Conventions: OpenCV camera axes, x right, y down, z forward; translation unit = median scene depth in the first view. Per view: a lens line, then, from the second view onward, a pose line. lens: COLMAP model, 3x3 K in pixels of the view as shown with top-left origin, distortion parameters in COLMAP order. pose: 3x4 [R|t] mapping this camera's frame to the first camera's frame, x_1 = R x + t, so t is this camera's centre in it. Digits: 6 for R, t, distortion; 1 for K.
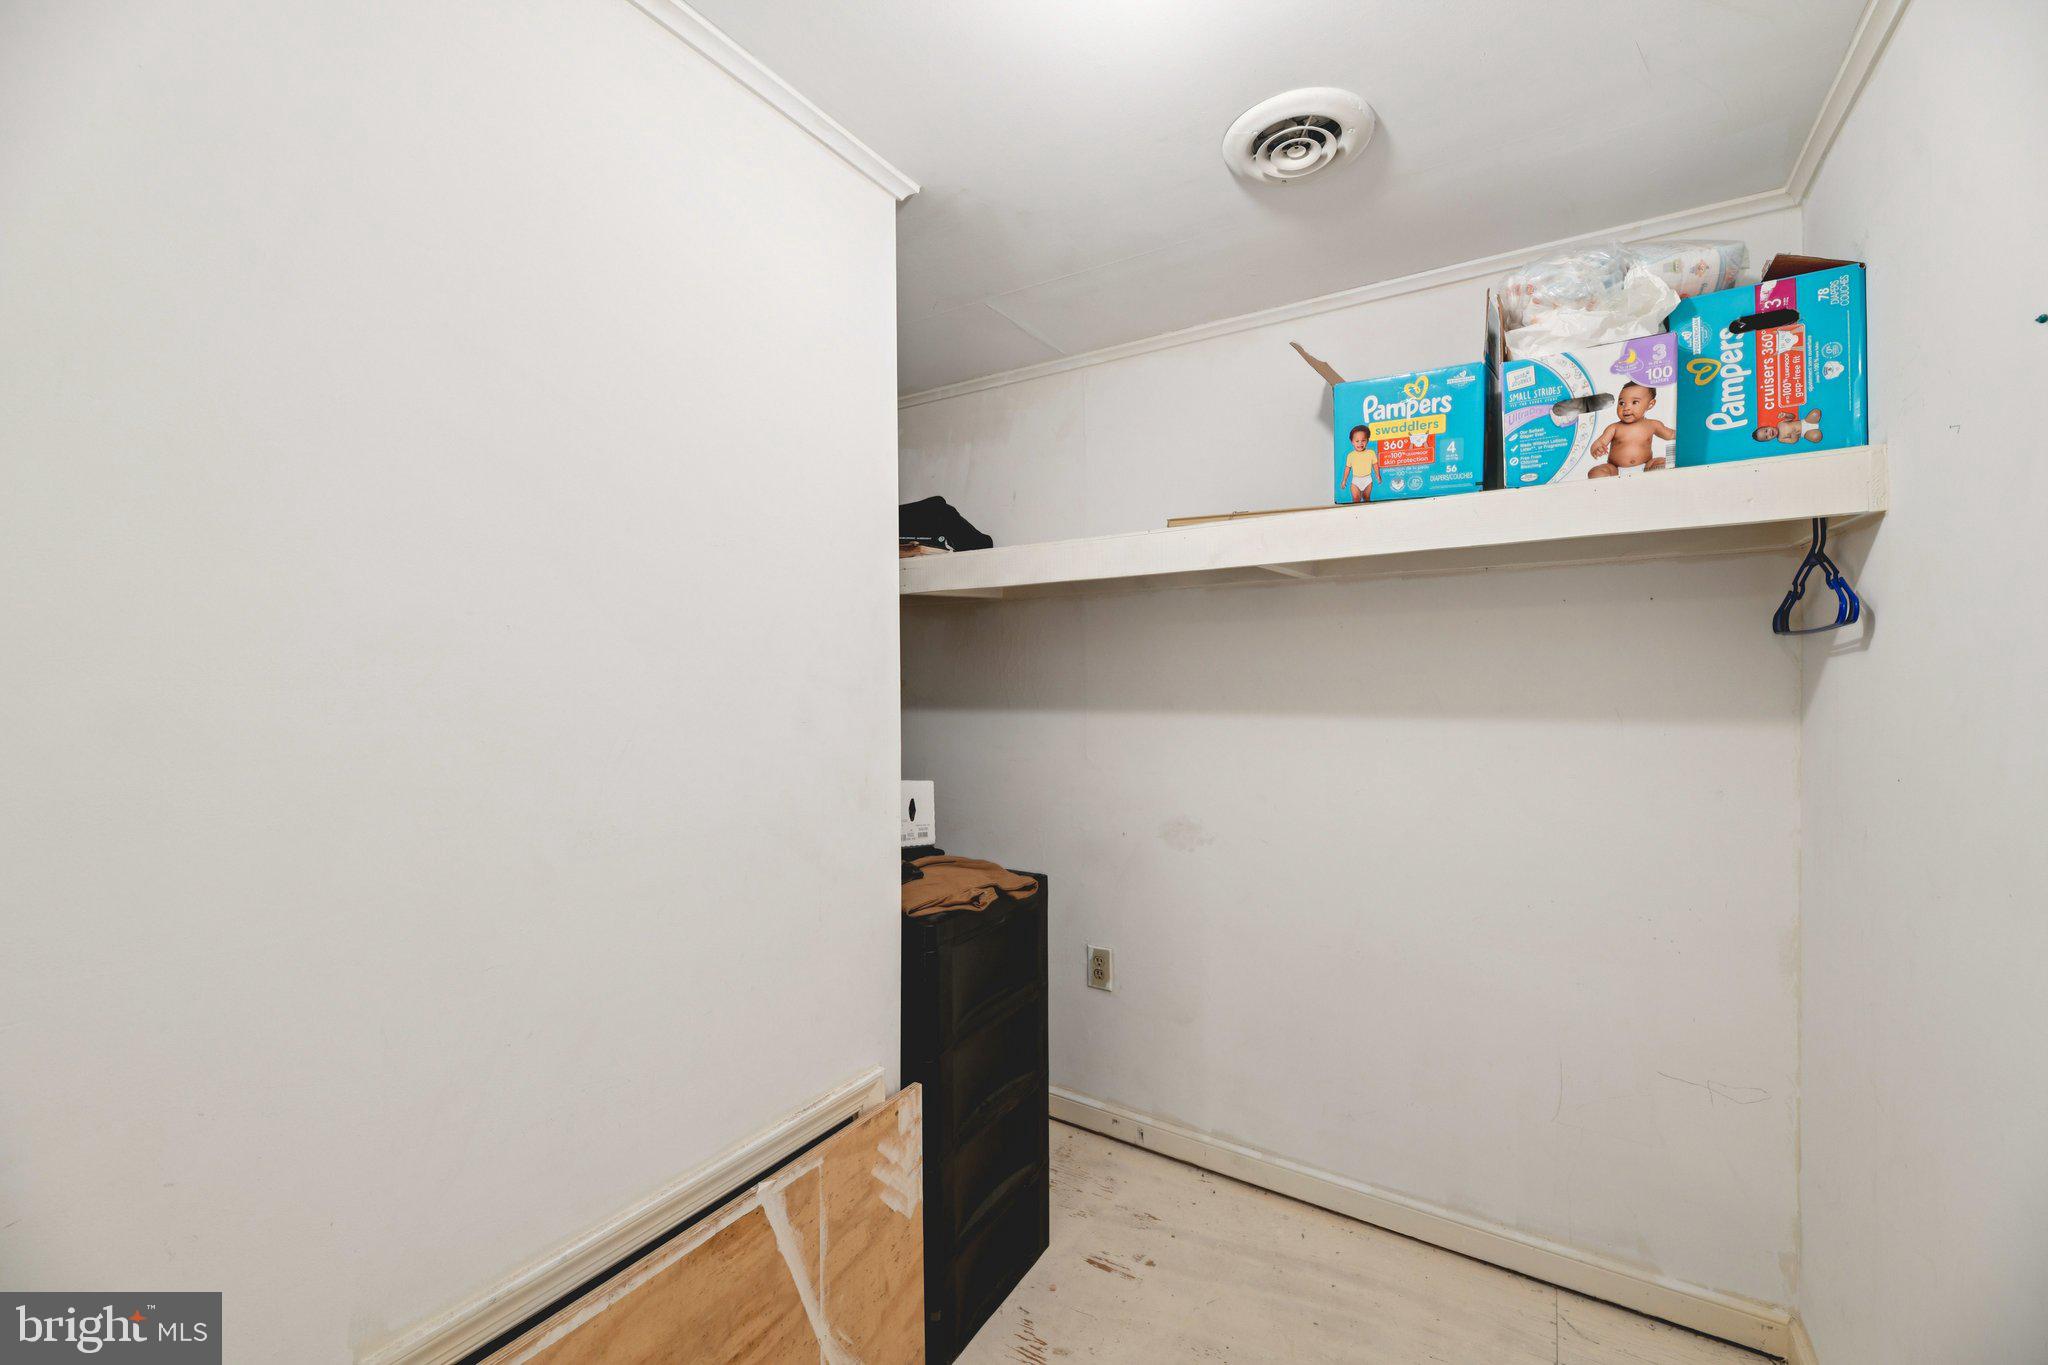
lens RADIAL K [[828.4, 0, 1036.4], [0, 828.4, 682.6], [0, 0, 1]] dist [0.001342, -0.003212]
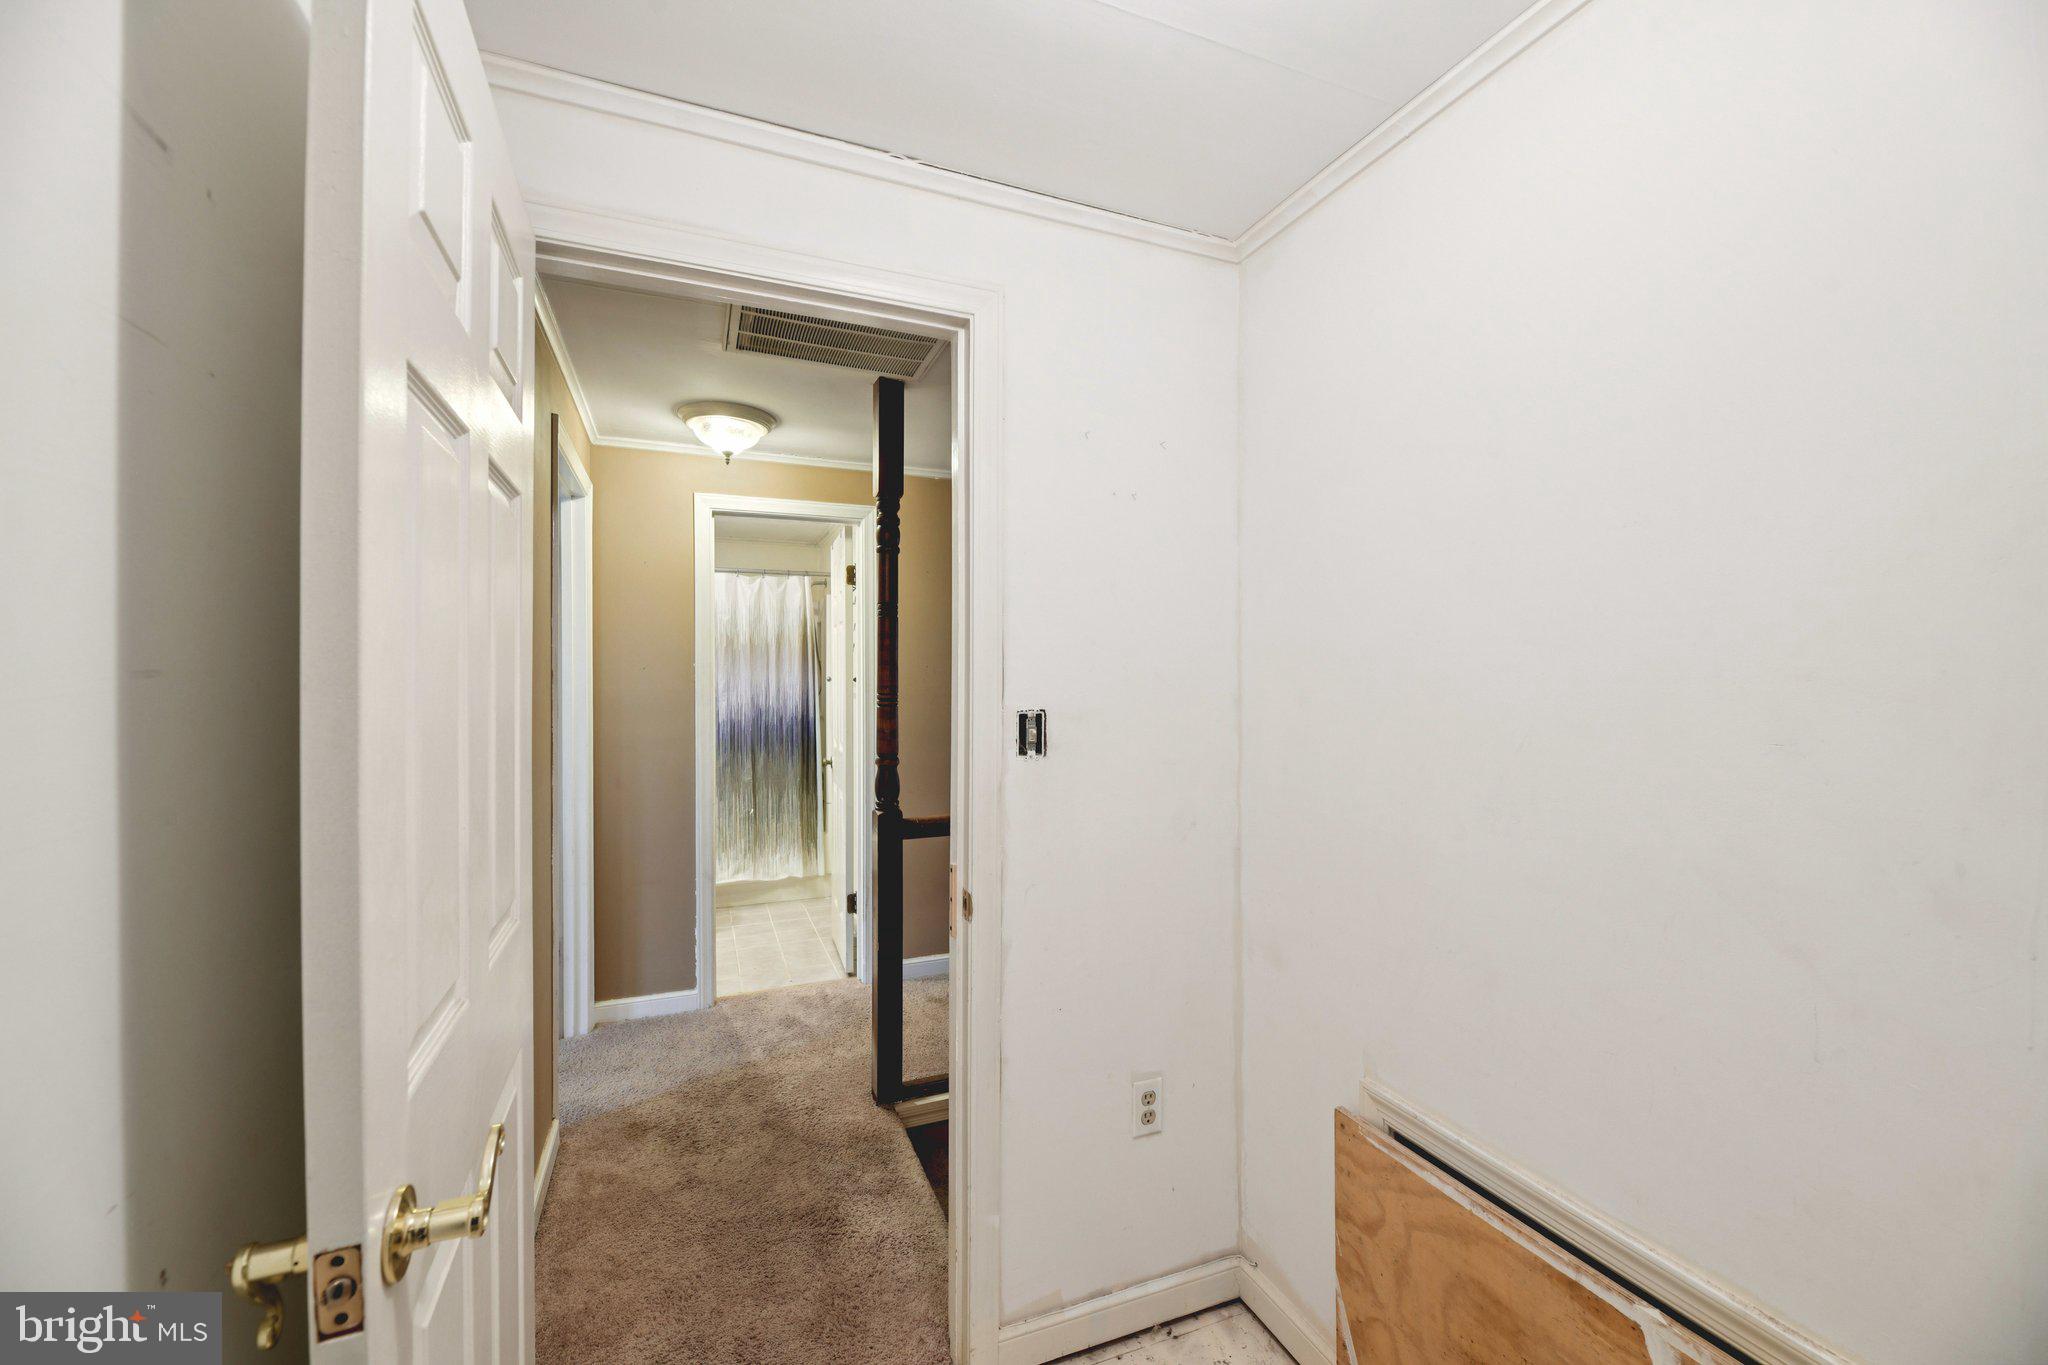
lens RADIAL K [[828.4, 0, 1034.9], [0, 828.4, 689.0], [0, 0, 1]] dist [0.001342, -0.003212]
pose [[-0.595730, 0.005498, -0.803166, 0.729891], [0.001309, 0.999982, 0.005874, 0.000878], [0.803184, 0.002448, -0.595726, 1.098910]]
